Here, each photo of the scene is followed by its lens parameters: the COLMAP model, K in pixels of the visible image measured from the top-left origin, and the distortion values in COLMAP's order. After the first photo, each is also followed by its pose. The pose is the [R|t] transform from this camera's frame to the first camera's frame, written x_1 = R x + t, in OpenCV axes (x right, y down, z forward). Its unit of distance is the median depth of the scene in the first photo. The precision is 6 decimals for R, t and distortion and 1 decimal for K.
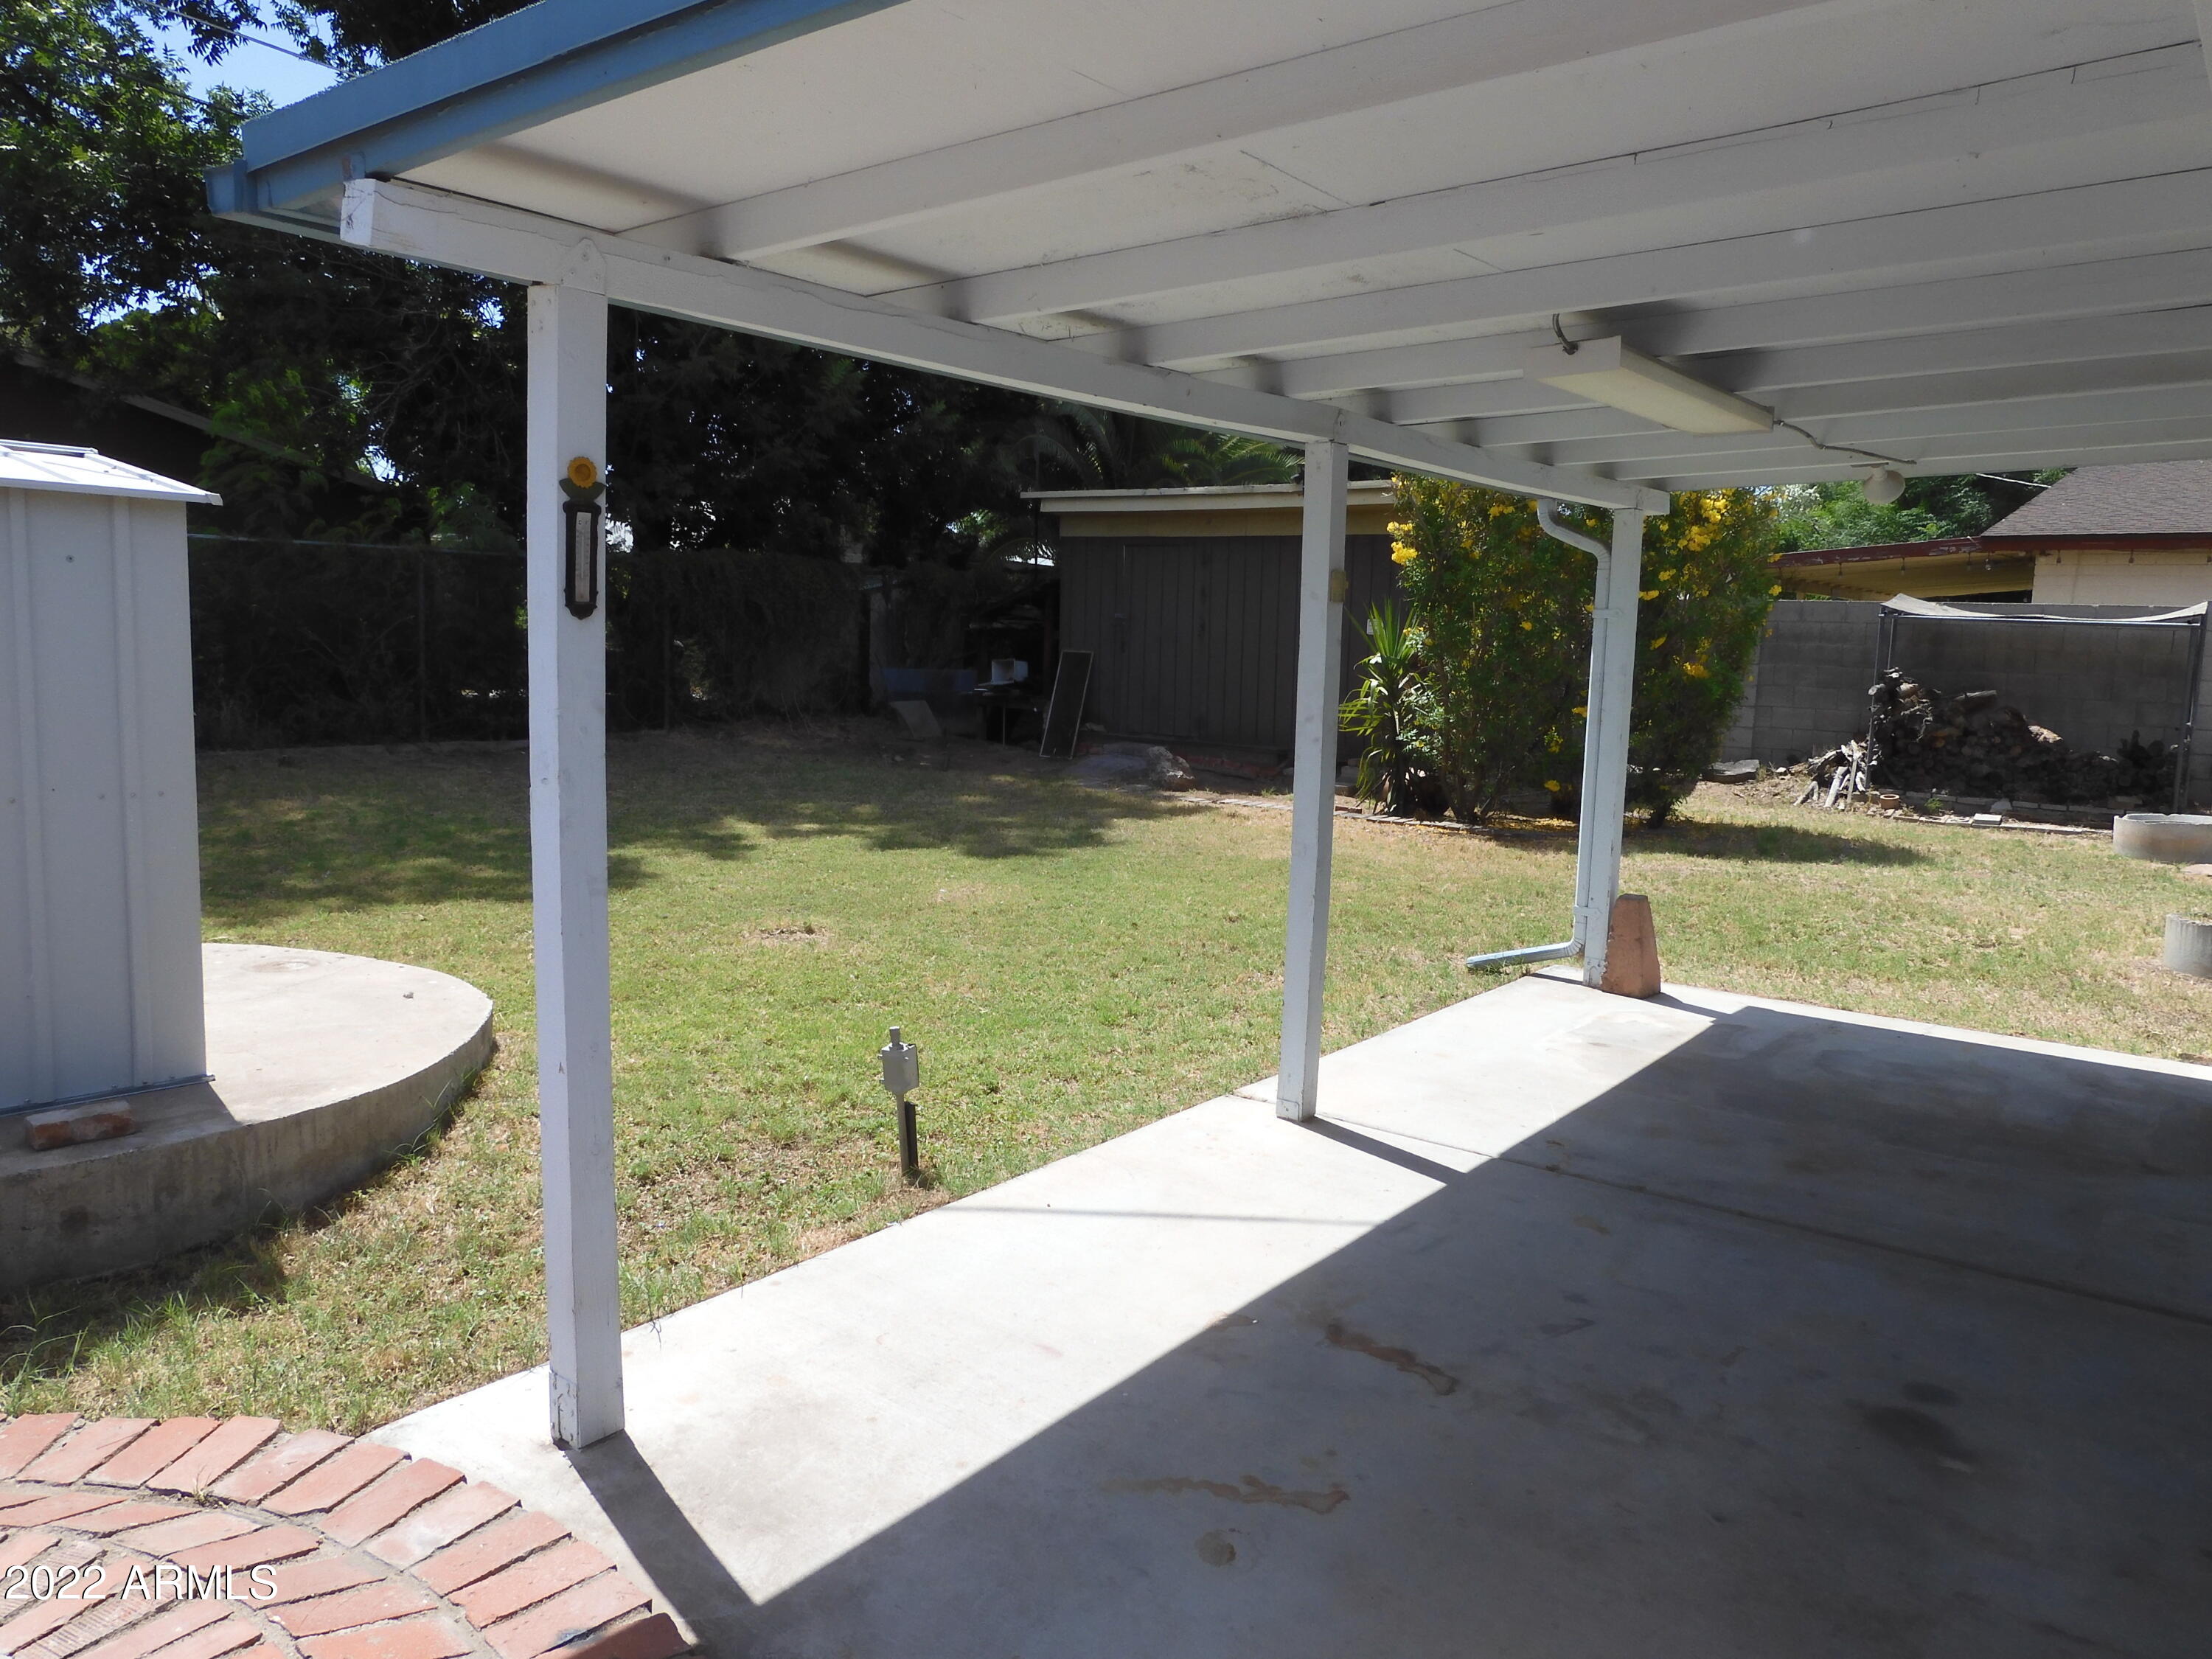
lens RADIAL K [[1584.6, 0, 1108.5], [0, 1584.6, 824.9], [0, 0, 1]] dist [-0.001140, 0.002945]
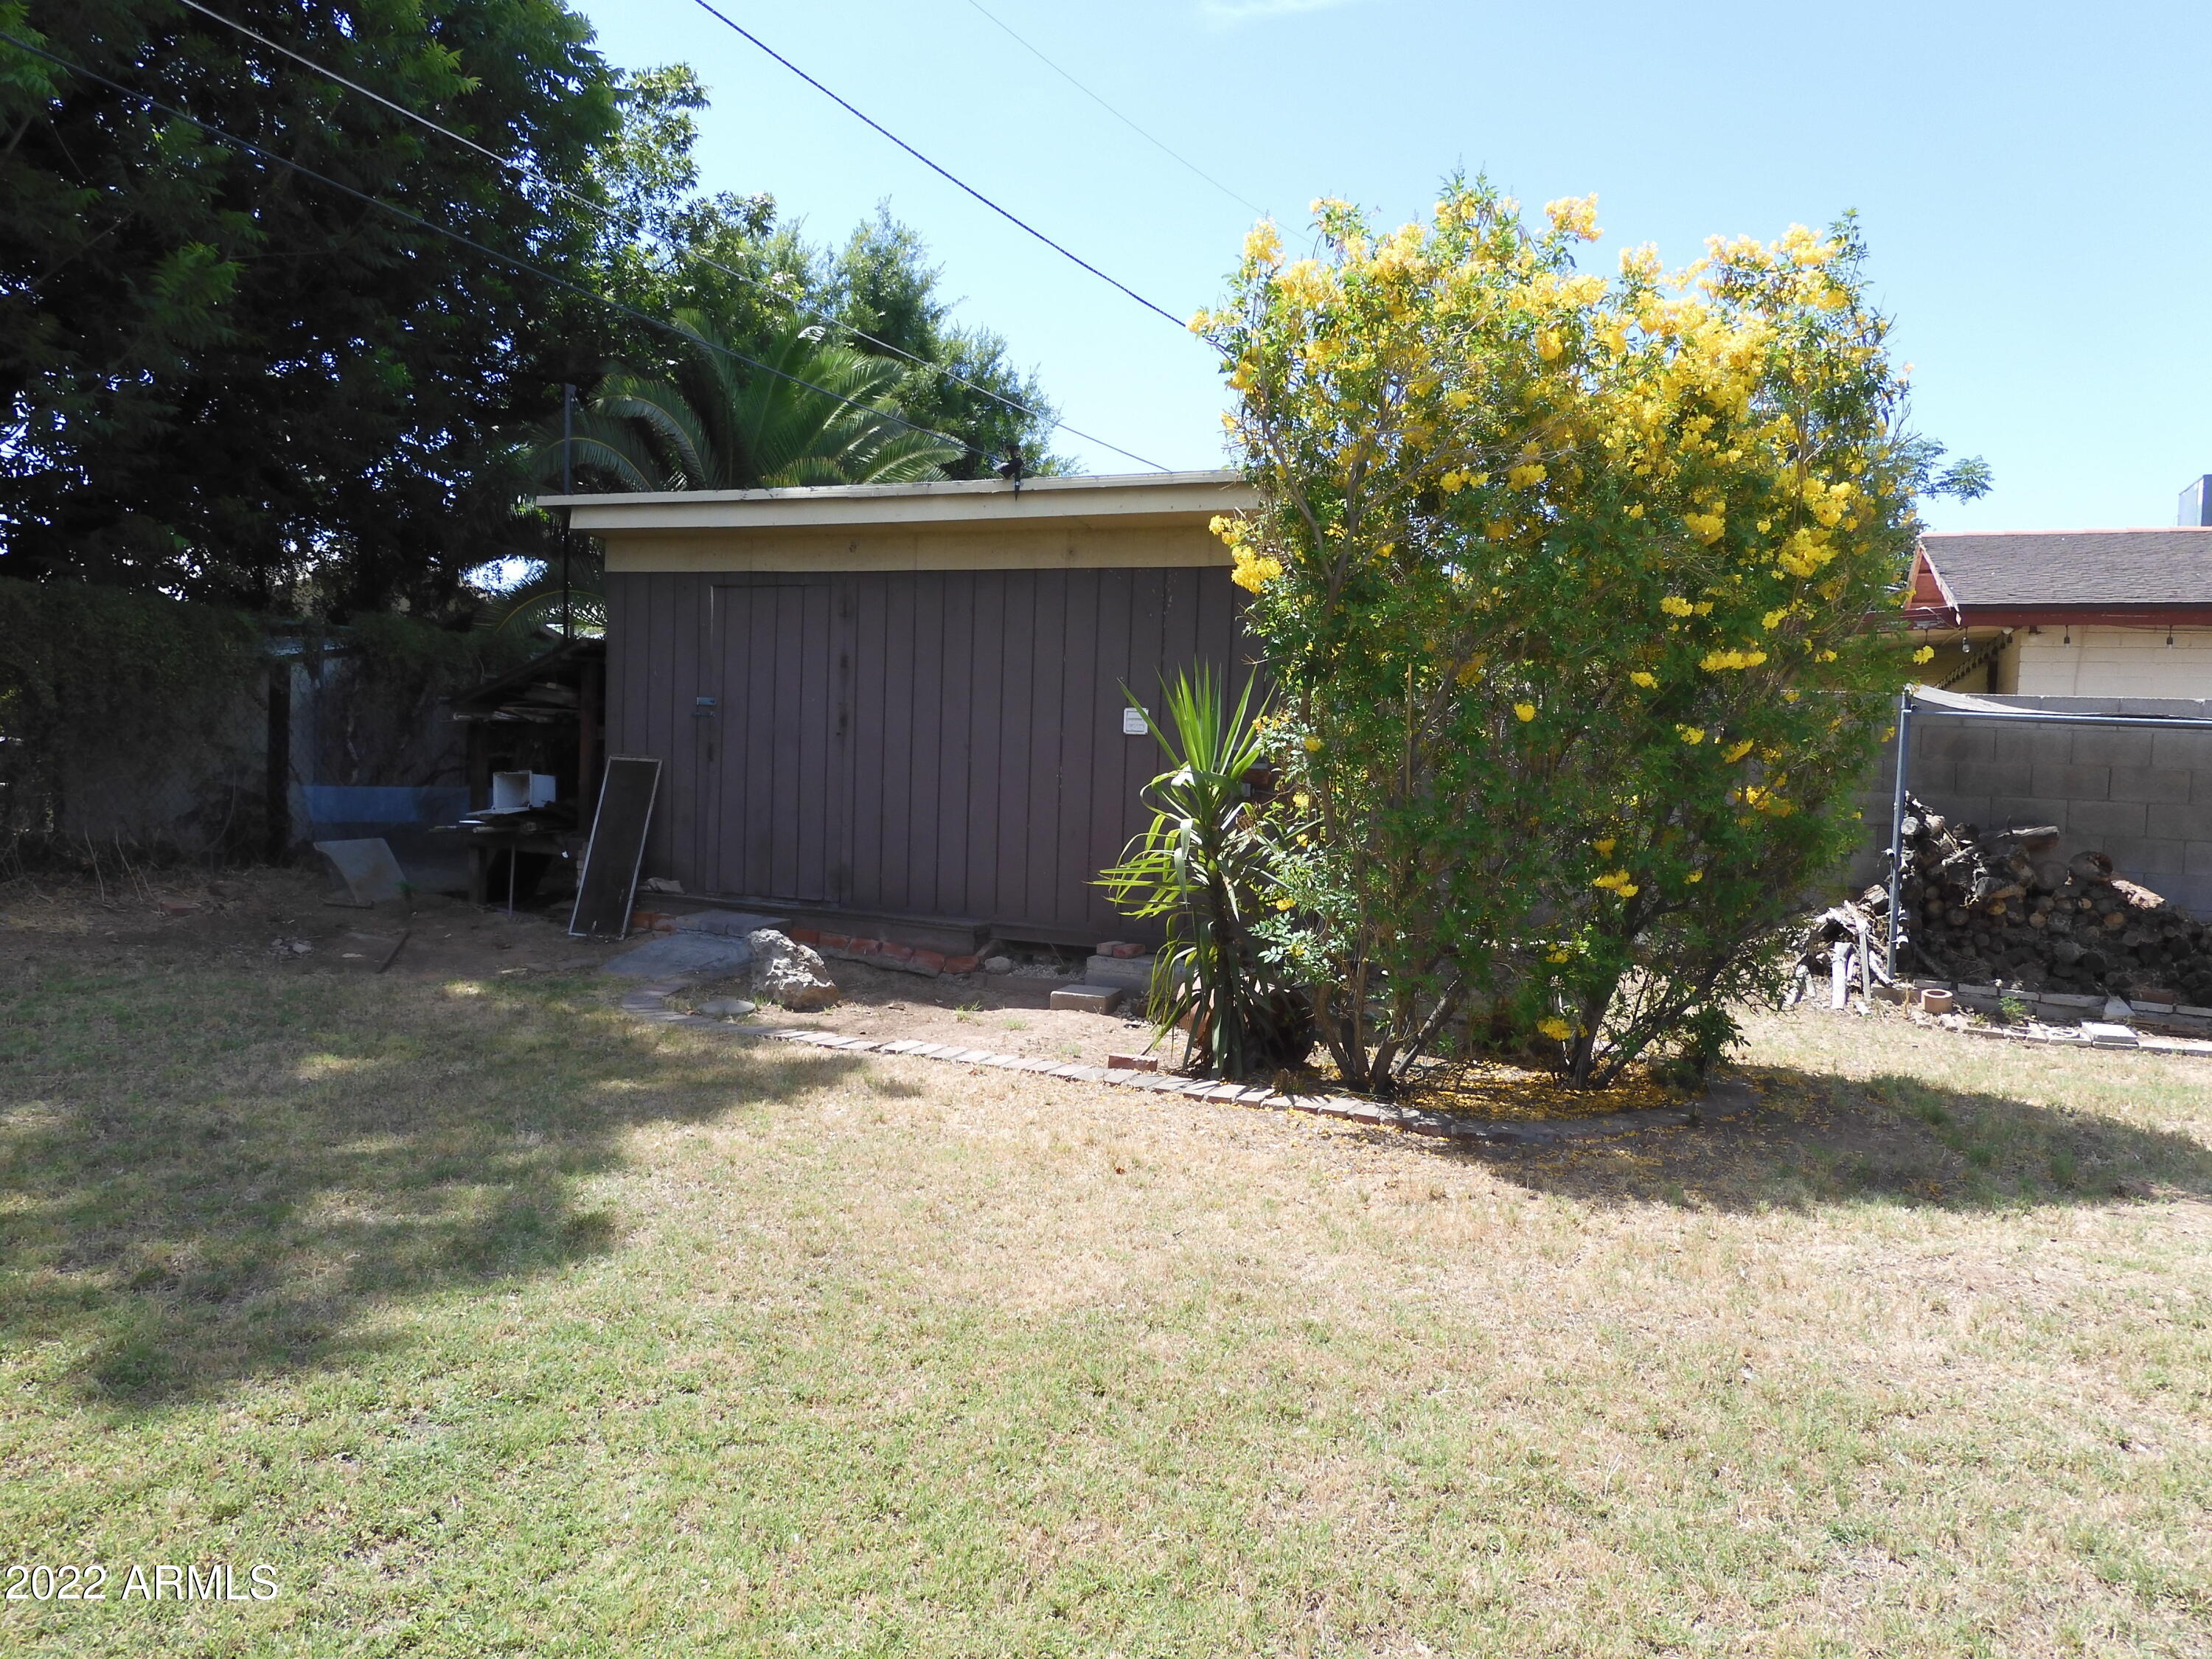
lens RADIAL K [[1584.6, 0, 1099.8], [0, 1584.6, 825.7], [0, 0, 1]] dist [-0.001140, 0.002945]
pose [[0.974430, -0.003769, 0.224659, 0.020496], [0.019056, 0.997643, -0.065916, -0.047510], [-0.223881, 0.068512, 0.972205, 0.431823]]
